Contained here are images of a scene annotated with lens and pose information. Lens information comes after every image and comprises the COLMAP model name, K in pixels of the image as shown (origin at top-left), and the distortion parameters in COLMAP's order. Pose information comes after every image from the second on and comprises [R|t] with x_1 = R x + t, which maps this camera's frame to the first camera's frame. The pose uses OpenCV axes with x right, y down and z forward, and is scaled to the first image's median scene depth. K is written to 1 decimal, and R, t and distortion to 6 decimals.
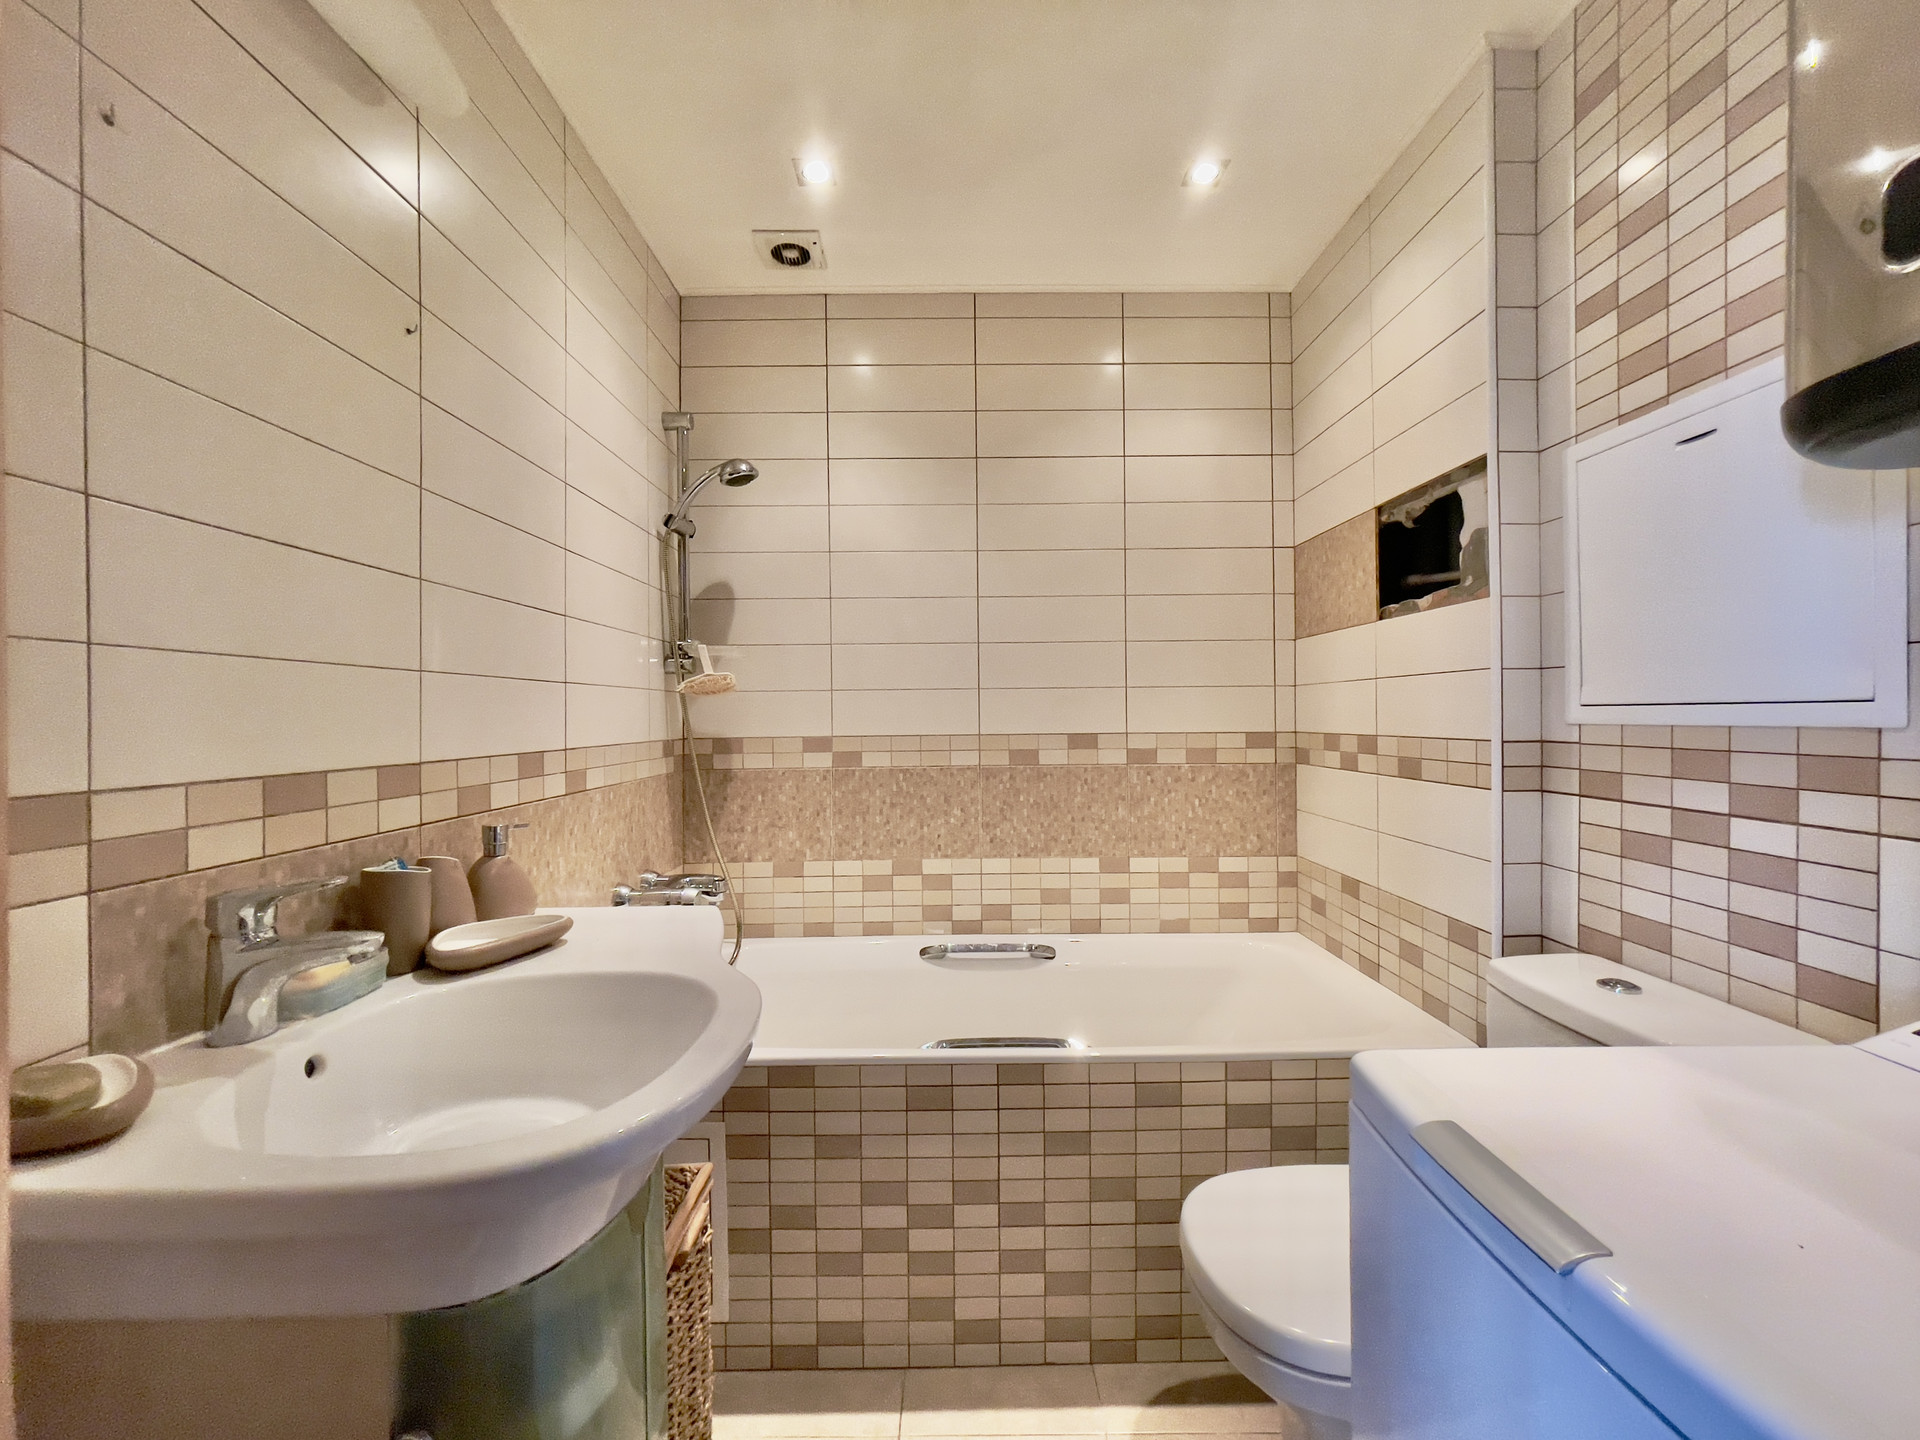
lens RADIAL K [[776.4, 0, 958.8], [0, 776.4, 710.0], [0, 0, 1]] dist [-0.009883, 0.004231]
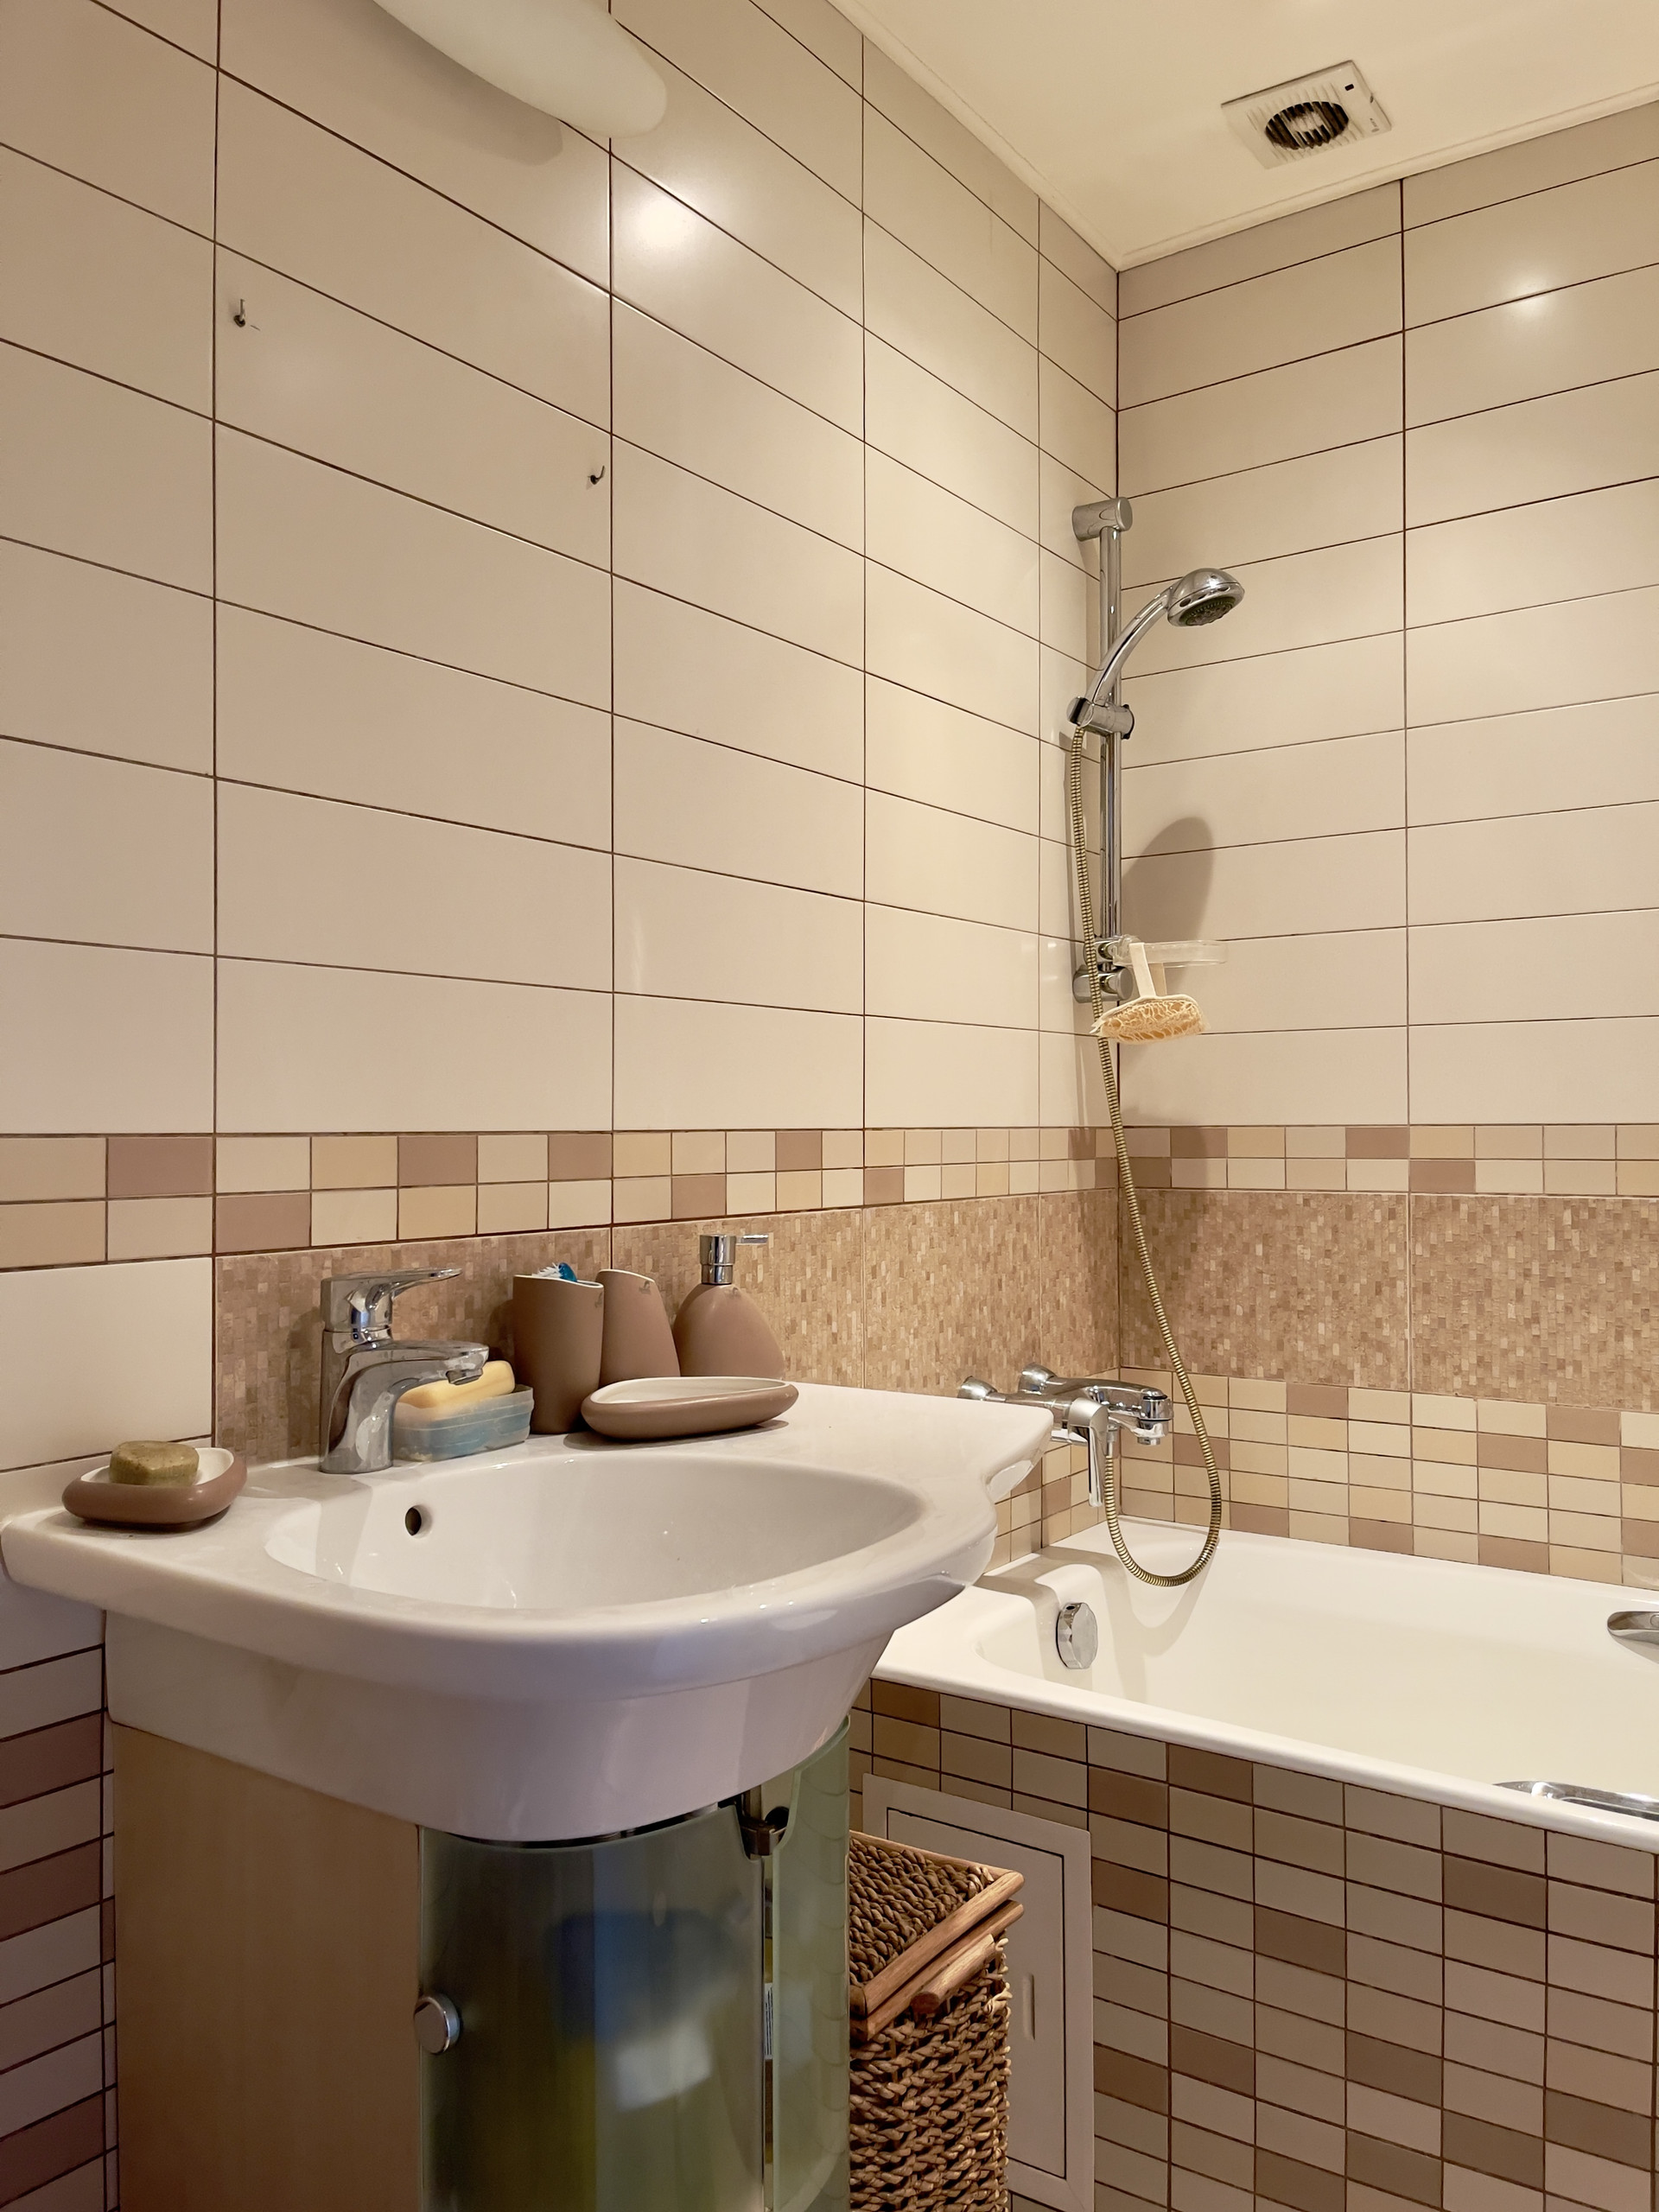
lens RADIAL K [[1671.2, 0, 829.5], [0, 1671.2, 1106.0], [0, 0, 1]] dist [0.035755, -0.048647]
pose [[0.810970, 0.004033, -0.585074, 0.159502], [-0.003726, 0.999992, 0.001729, 0.023864], [0.585076, 0.000778, 0.810978, -0.026588]]
